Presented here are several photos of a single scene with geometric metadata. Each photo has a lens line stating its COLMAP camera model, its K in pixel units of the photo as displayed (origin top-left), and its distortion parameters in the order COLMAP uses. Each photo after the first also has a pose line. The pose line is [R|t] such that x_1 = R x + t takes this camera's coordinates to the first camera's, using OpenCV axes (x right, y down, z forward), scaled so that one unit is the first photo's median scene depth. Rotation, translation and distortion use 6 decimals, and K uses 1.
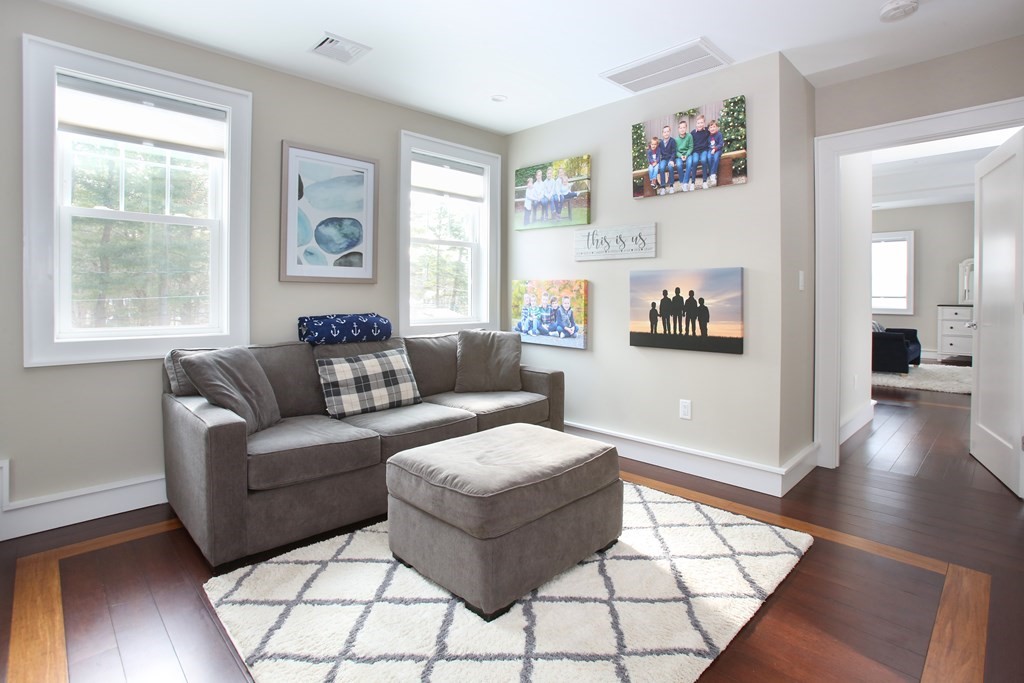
lens RADIAL K [[513.1, 0, 513.5], [0, 513.1, 293.5], [0, 0, 1]] dist [-0.000248, -0.000006]
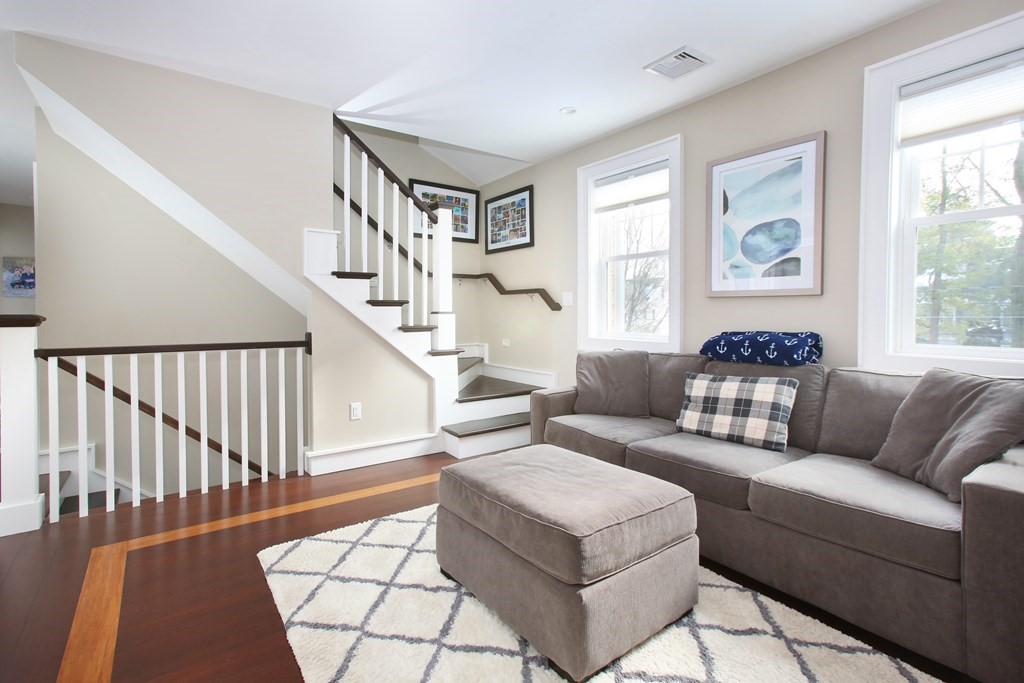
lens RADIAL K [[486.9, 0, 512.1], [0, 486.9, 321.7], [0, 0, 1]] dist [0.001557, 0.000396]
pose [[-0.130626, 0.021384, -0.991201, 0.575881], [0.002601, 0.999771, 0.021226, 0.005151], [0.991428, 0.000195, -0.130652, 0.701848]]
